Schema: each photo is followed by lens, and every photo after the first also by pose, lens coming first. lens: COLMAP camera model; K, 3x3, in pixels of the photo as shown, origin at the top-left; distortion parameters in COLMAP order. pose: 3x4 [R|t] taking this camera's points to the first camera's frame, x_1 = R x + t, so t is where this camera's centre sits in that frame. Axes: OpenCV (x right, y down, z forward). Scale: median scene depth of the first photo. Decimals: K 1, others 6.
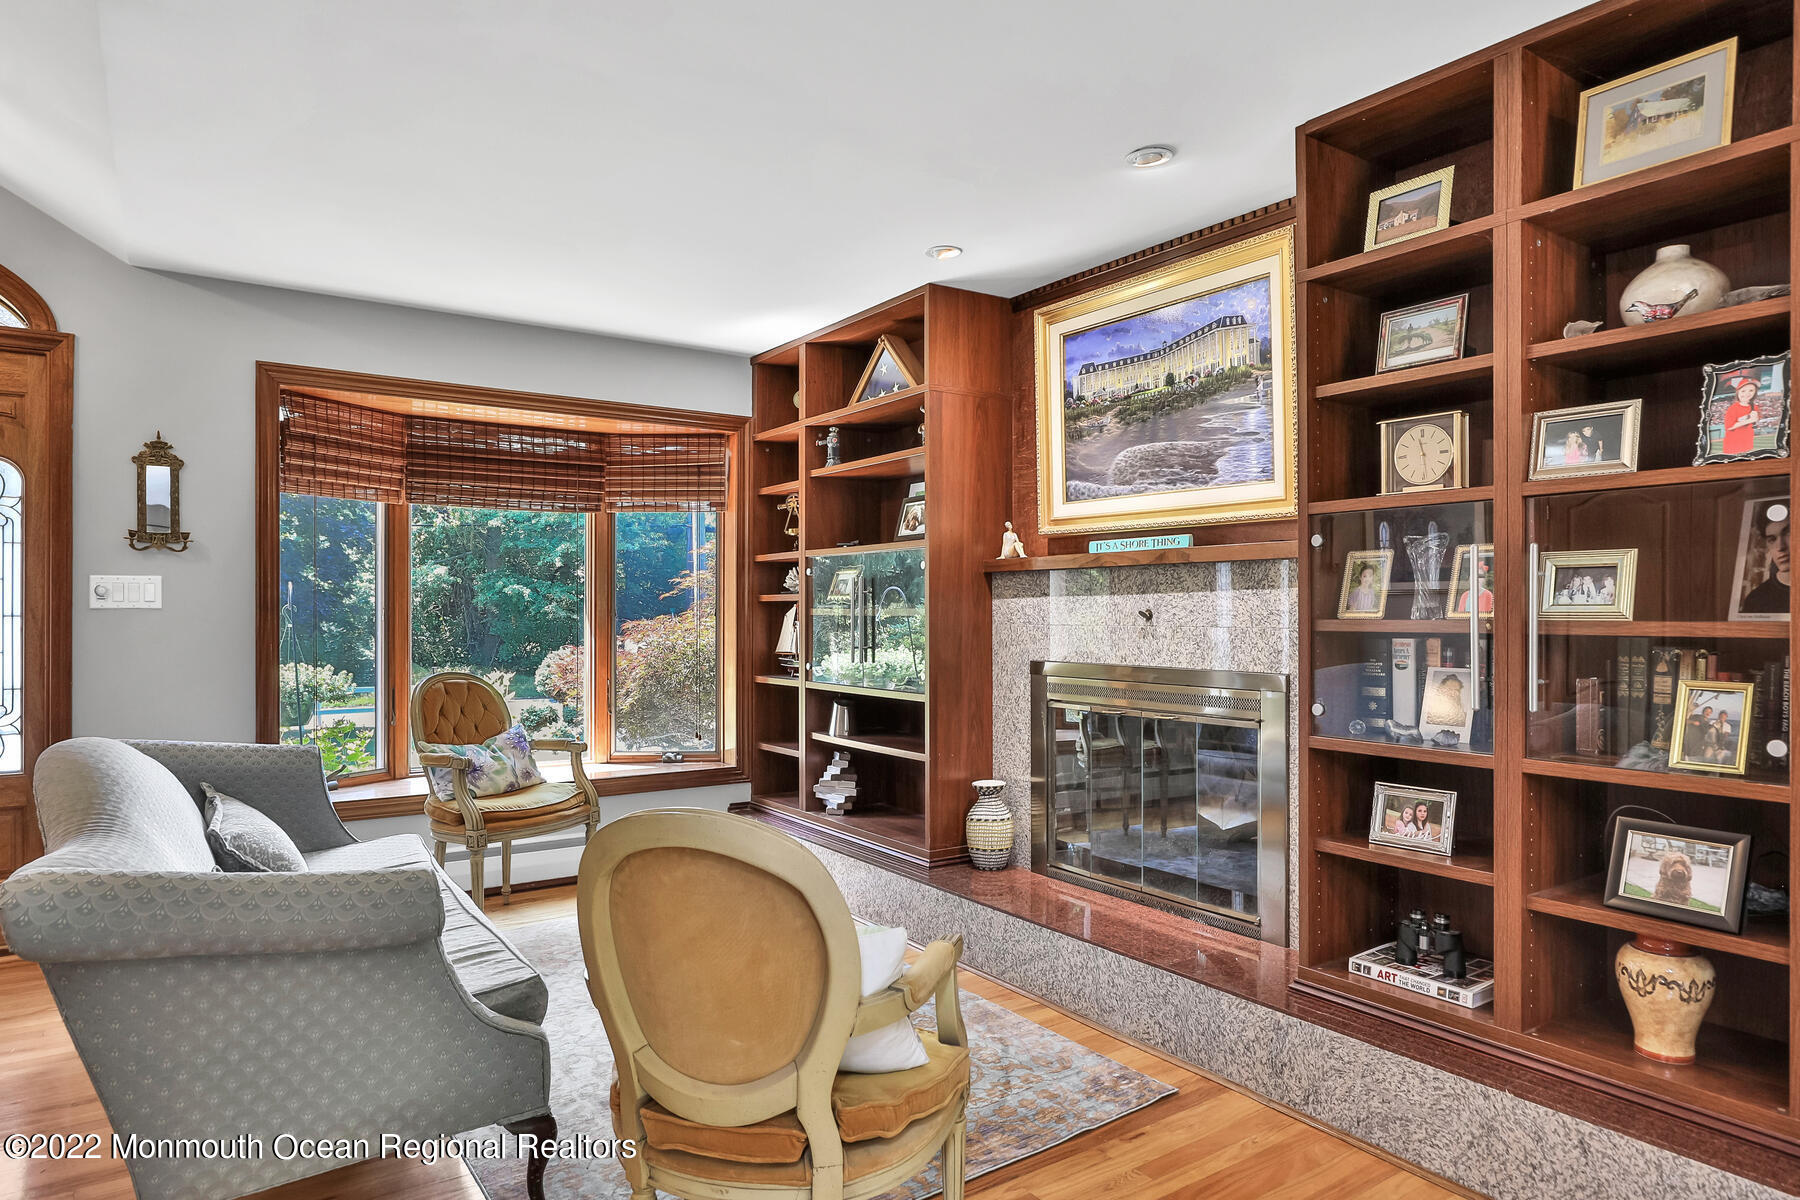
lens RADIAL K [[1074.2, 0, 873.1], [0, 1074.2, 618.2], [0, 0, 1]] dist [0.003565, -0.004665]
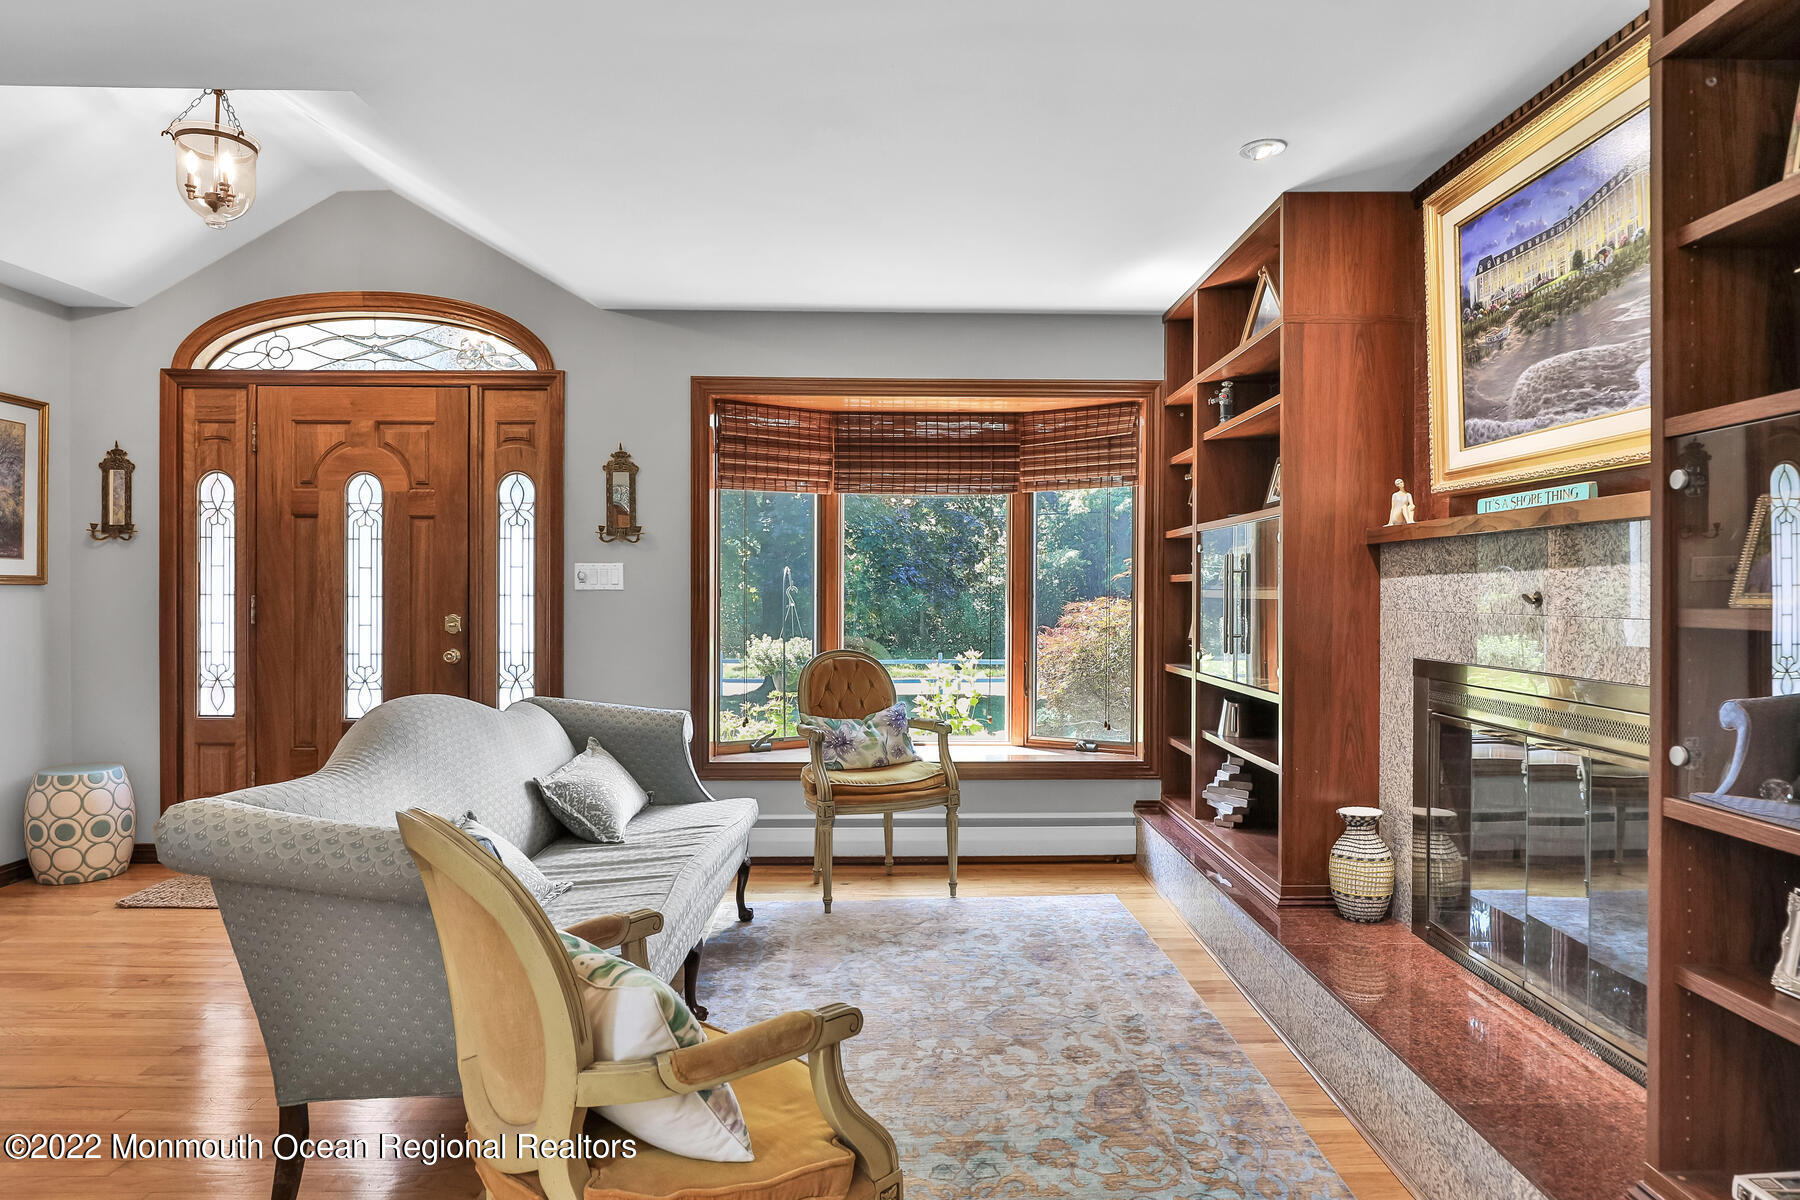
lens RADIAL K [[1045.6, 0, 916.0], [0, 1045.6, 605.4], [0, 0, 1]] dist [-0.003182, 0.002046]
pose [[0.847648, 0.008298, -0.530494, 0.242199], [-0.005027, 0.999958, 0.007609, -0.002069], [0.530535, -0.003783, 0.847654, 0.178779]]
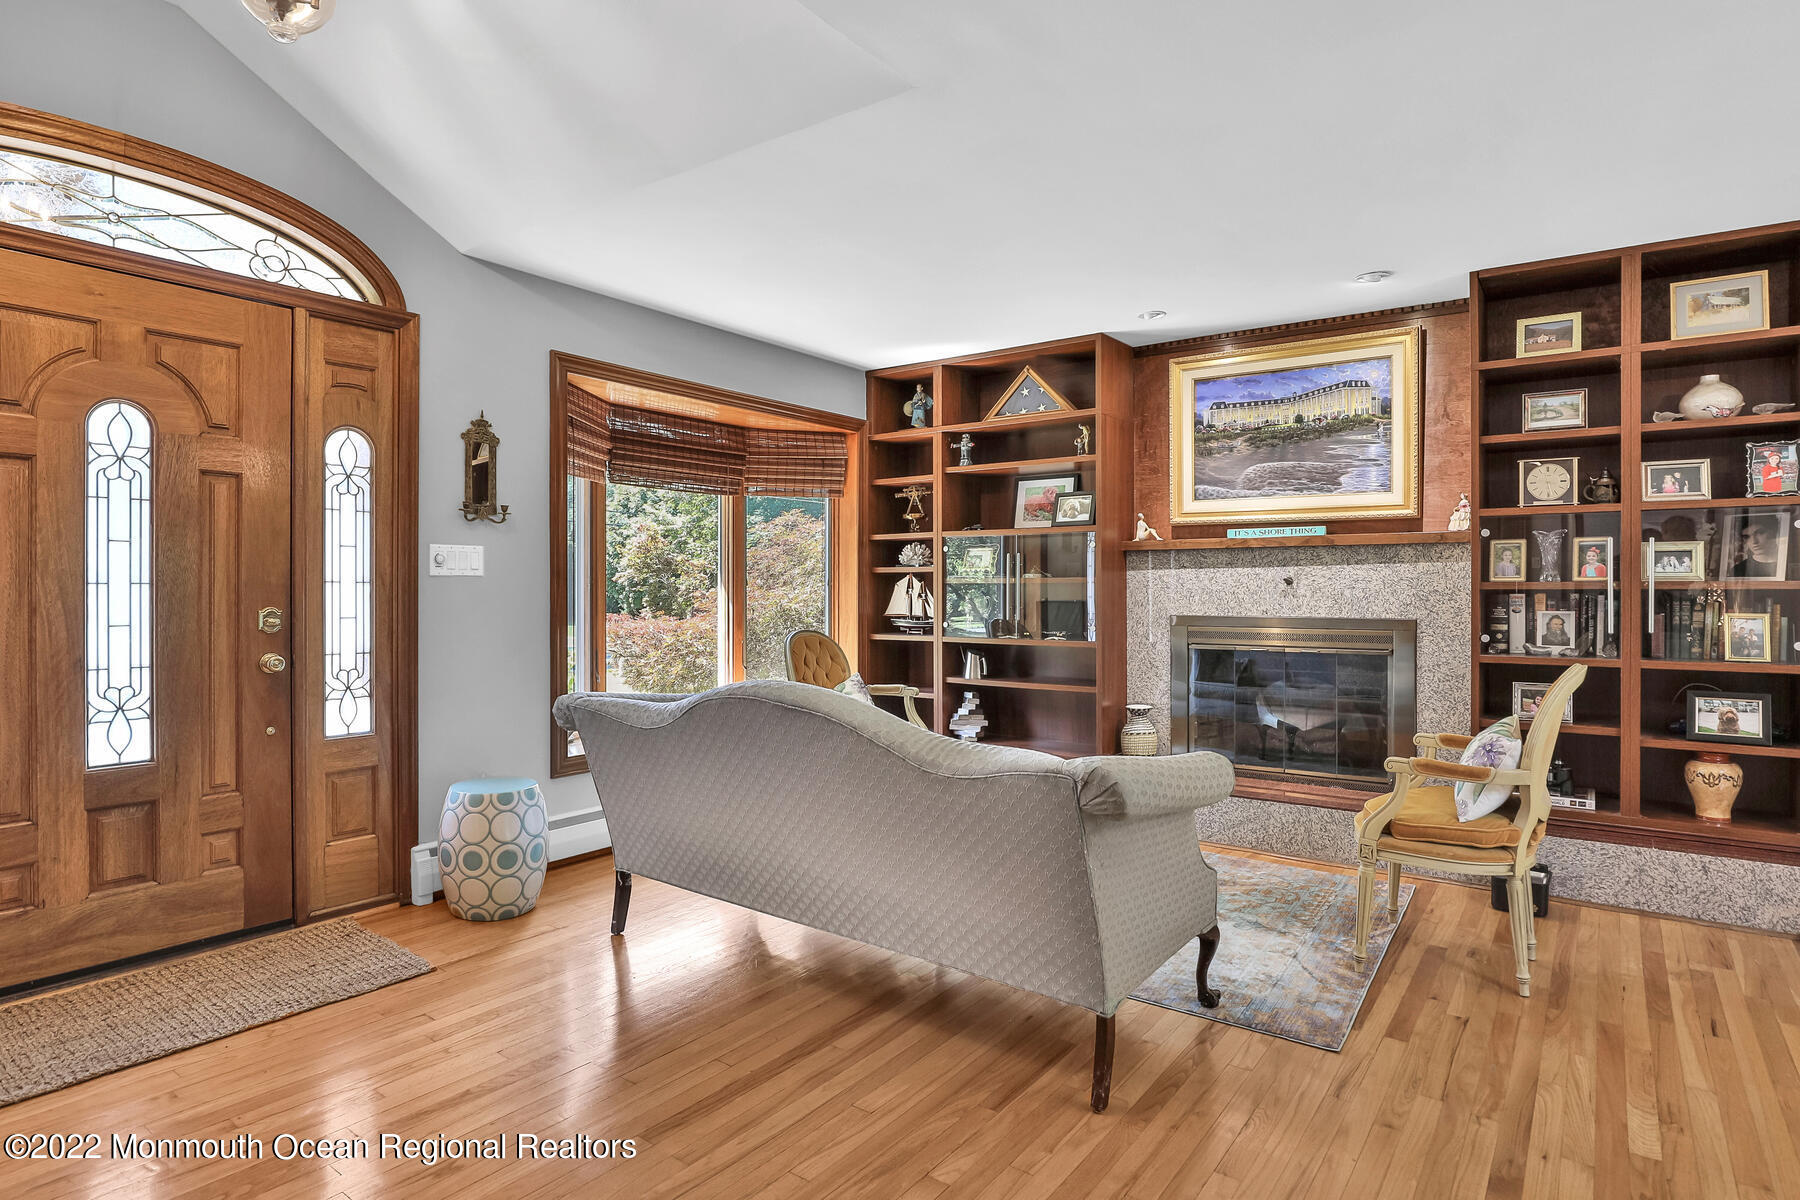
lens RADIAL K [[967.7, 0, 883.3], [0, 967.7, 596.2], [0, 0, 1]] dist [-0.000494, -0.005568]
pose [[0.944216, -0.004251, 0.329298, -0.605484], [0.003687, 0.999990, 0.002336, 0.010404], [-0.329305, -0.000991, 0.944223, -0.042095]]
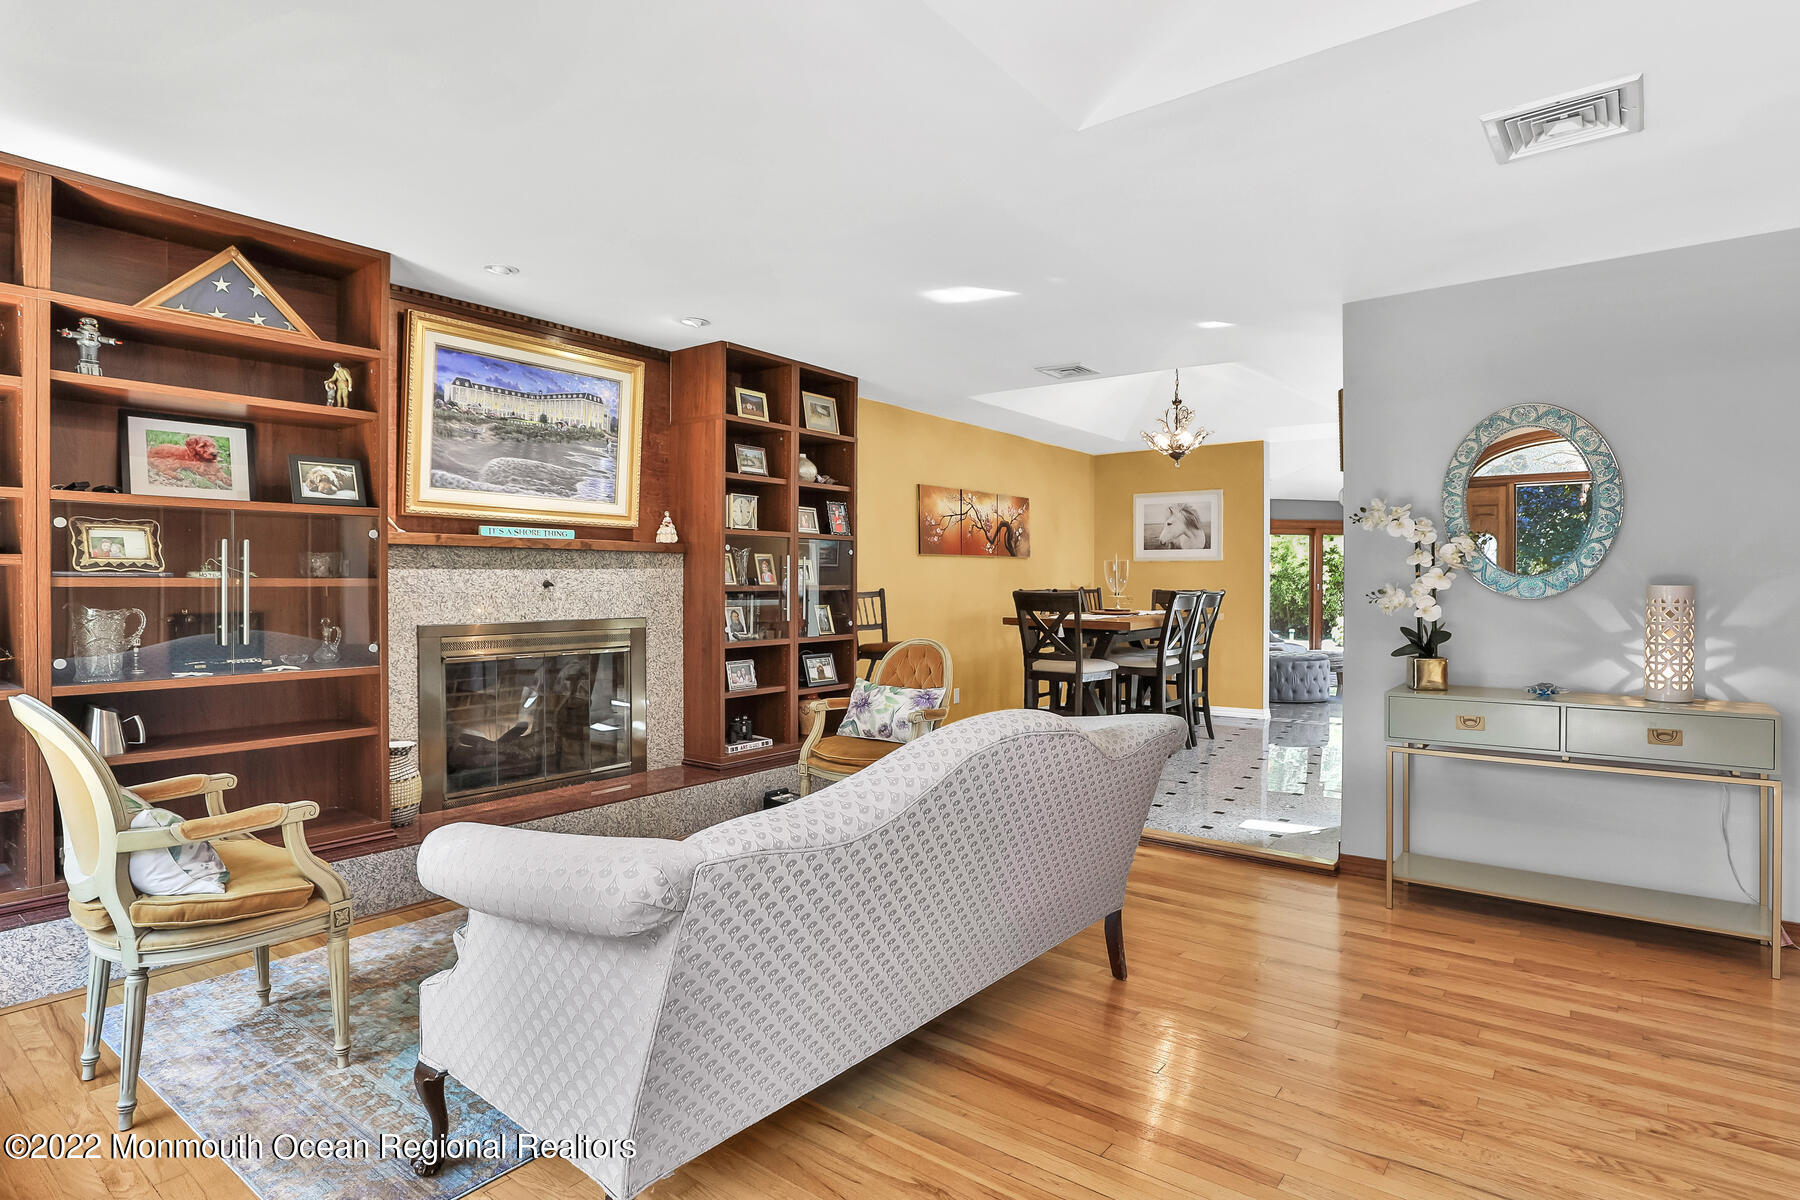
lens RADIAL K [[955.2, 0, 908.1], [0, 955.2, 592.6], [0, 0, 1]] dist [-0.016761, -0.000538]
pose [[-0.309854, -0.012243, 0.950705, -0.951991], [0.003884, 0.999892, 0.014142, -0.006883], [-0.950776, 0.008074, -0.309773, 0.826401]]
